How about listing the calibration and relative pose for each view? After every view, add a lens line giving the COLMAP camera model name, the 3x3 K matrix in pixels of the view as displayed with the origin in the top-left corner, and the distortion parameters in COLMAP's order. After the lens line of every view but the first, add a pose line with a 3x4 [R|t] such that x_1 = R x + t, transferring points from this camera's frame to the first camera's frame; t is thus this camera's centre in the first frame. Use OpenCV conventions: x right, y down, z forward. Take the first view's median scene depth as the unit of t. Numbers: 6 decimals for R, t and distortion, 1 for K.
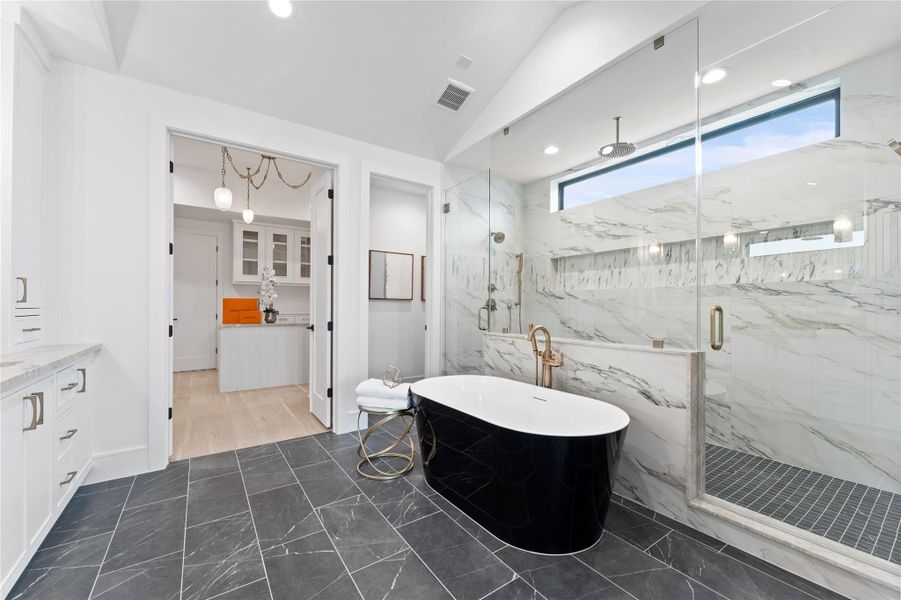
lens RADIAL K [[360.0, 0, 448.6], [0, 360.0, 304.3], [0, 0, 1]] dist [0.000160, -0.000028]
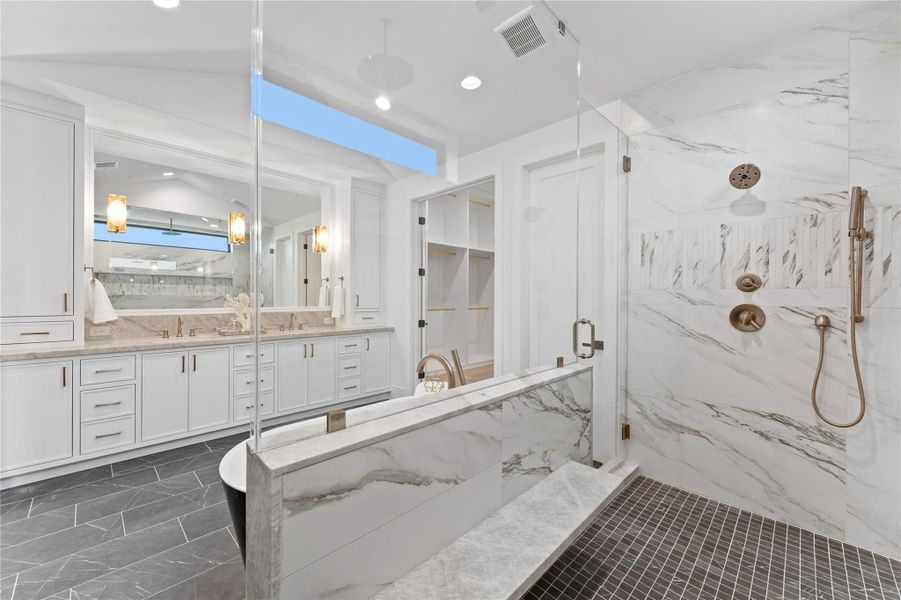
lens RADIAL K [[360.0, 0, 448.2], [0, 360.0, 296.7], [0, 0, 1]] dist [0.000160, -0.000028]
pose [[0.182976, -0.003715, -0.983110, 0.537722], [-0.004970, 0.999977, -0.004704, -0.023008], [0.983105, 0.005747, 0.182953, 0.535416]]
